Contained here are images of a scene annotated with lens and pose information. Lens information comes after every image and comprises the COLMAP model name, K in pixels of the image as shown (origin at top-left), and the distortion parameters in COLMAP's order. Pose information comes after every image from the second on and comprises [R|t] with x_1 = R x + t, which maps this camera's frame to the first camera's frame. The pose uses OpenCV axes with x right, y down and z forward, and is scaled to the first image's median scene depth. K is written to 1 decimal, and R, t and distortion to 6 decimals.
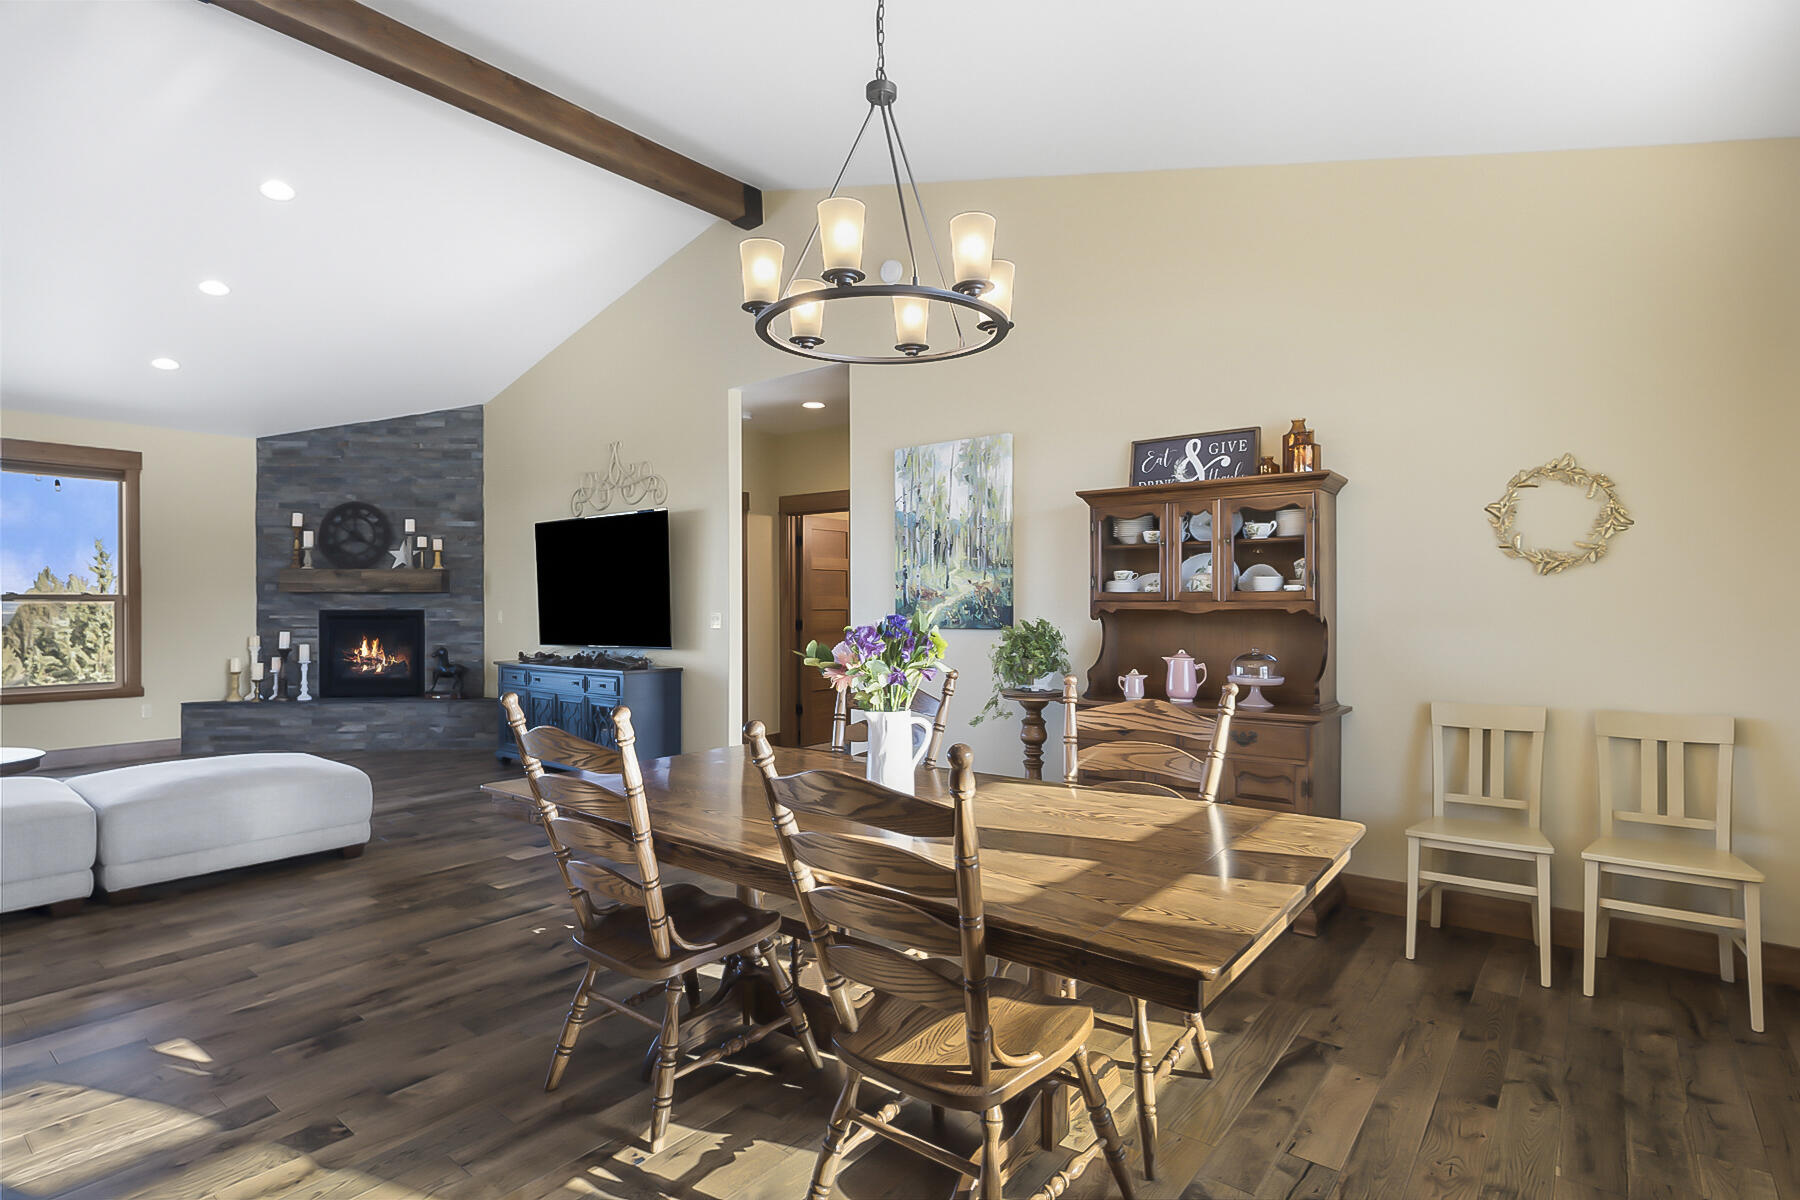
lens RADIAL K [[917.9, 0, 904.6], [0, 917.9, 598.6], [0, 0, 1]] dist [-0.018324, 0.007106]
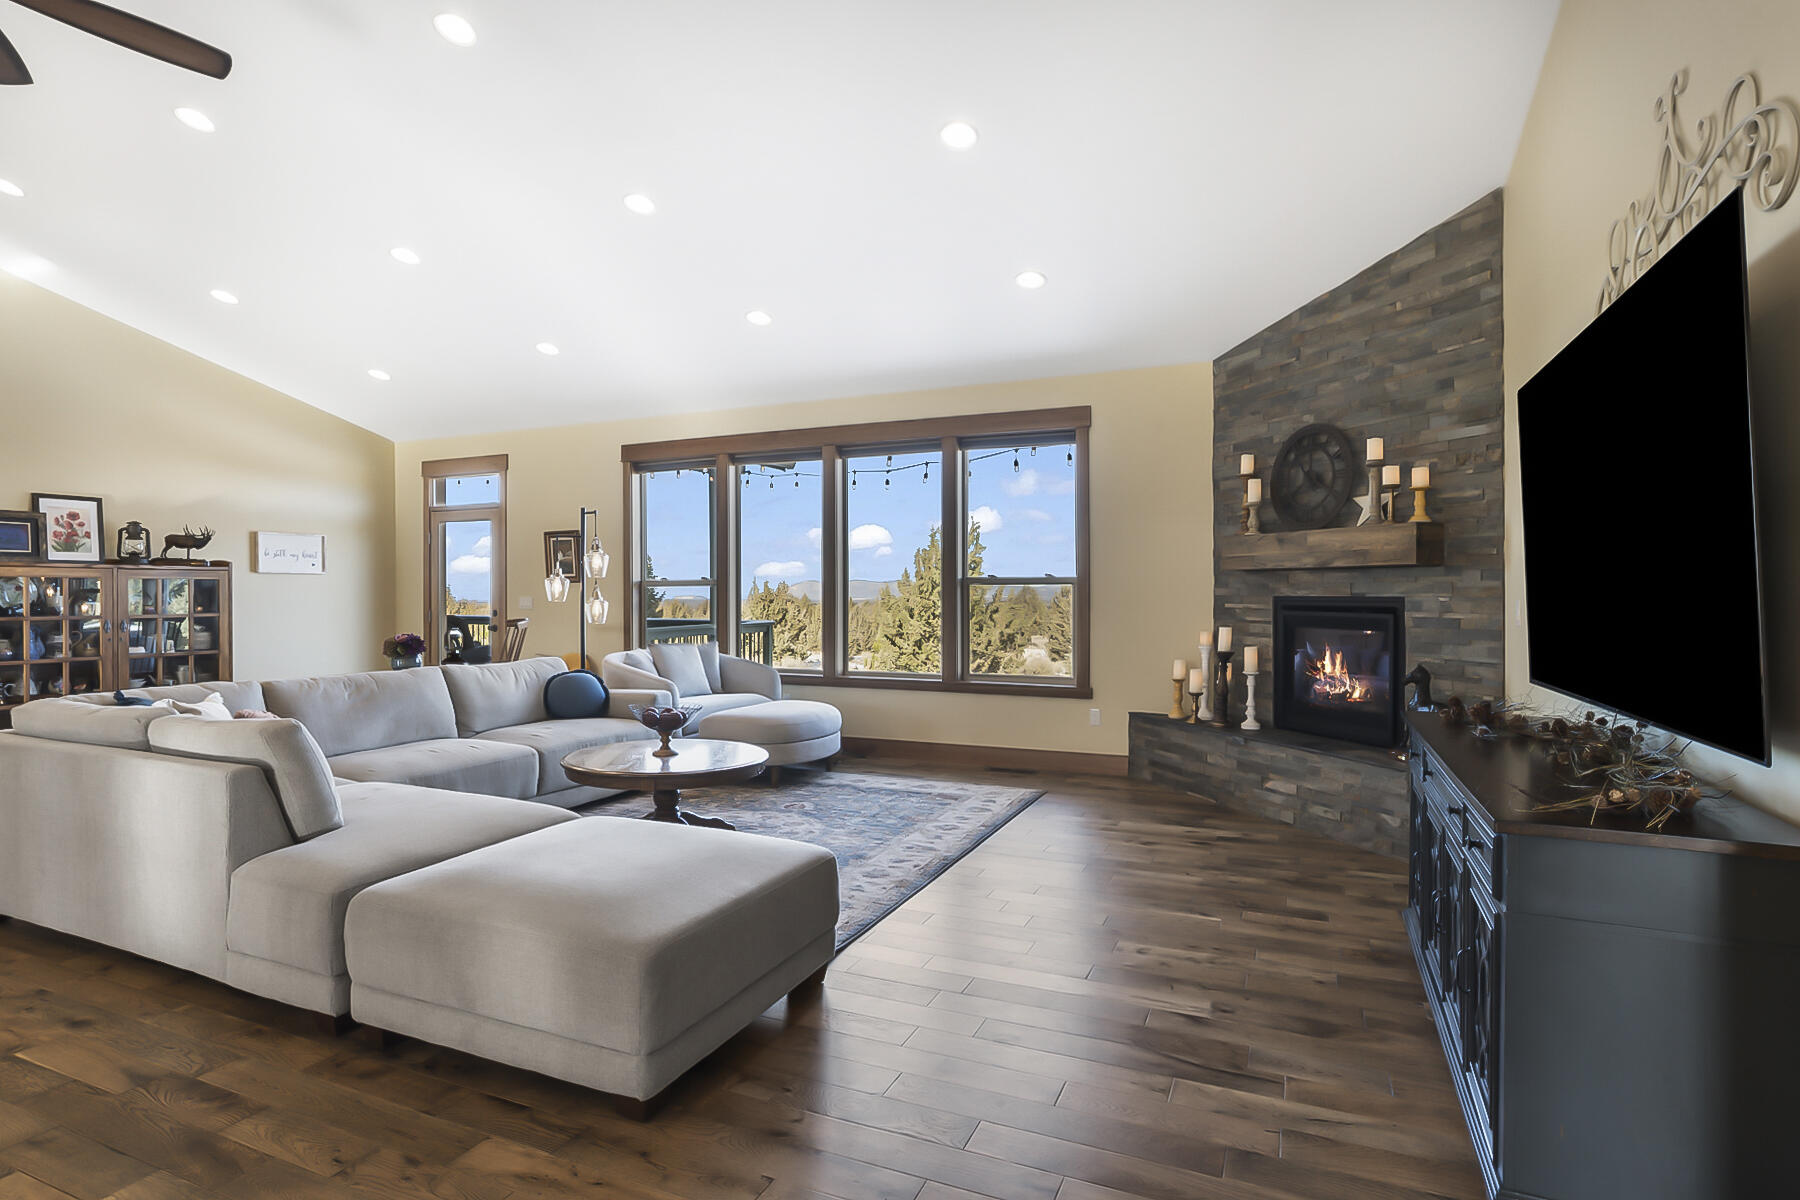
lens RADIAL K [[917.9, 0, 904.6], [0, 917.9, 598.6], [0, 0, 1]] dist [-0.018324, 0.007106]
pose [[0.255933, 0.009086, -0.966652, -0.064974], [0.005956, 0.999922, 0.010976, 0.005261], [0.966676, -0.008566, 0.255859, 0.574389]]
